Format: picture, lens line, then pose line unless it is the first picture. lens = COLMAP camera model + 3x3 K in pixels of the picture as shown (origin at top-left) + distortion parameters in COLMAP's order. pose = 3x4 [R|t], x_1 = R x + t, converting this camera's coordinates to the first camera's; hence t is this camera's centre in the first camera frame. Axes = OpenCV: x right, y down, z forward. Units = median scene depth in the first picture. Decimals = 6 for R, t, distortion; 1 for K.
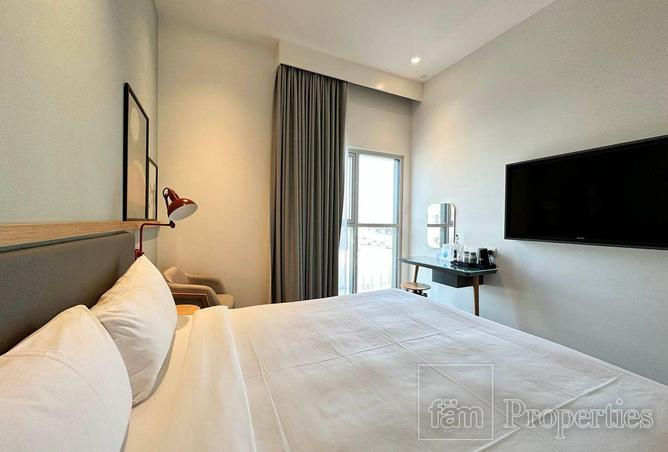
lens RADIAL K [[271.1, 0, 333.9], [0, 271.1, 222.4], [0, 0, 1]] dist [-0.000197, -0.000042]
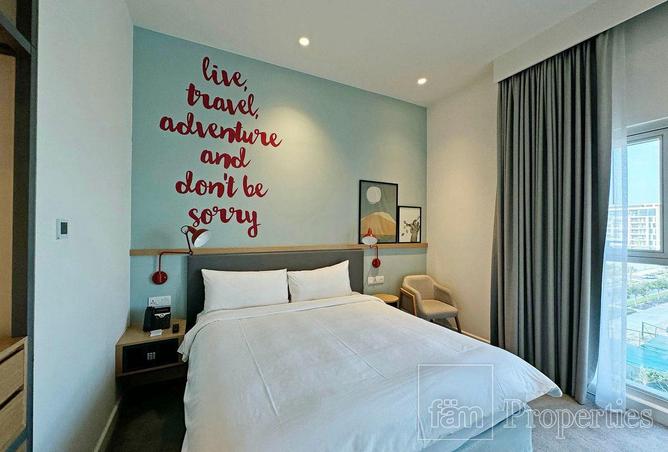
lens RADIAL K [[268.8, 0, 334.0], [0, 268.8, 226.0], [0, 0, 1]] dist [-0.000203, -0.000047]
pose [[0.025491, -0.021956, -0.999434, 0.727021], [-0.005373, 0.999741, -0.022099, -0.056955], [0.999661, 0.005933, 0.025366, 0.402808]]
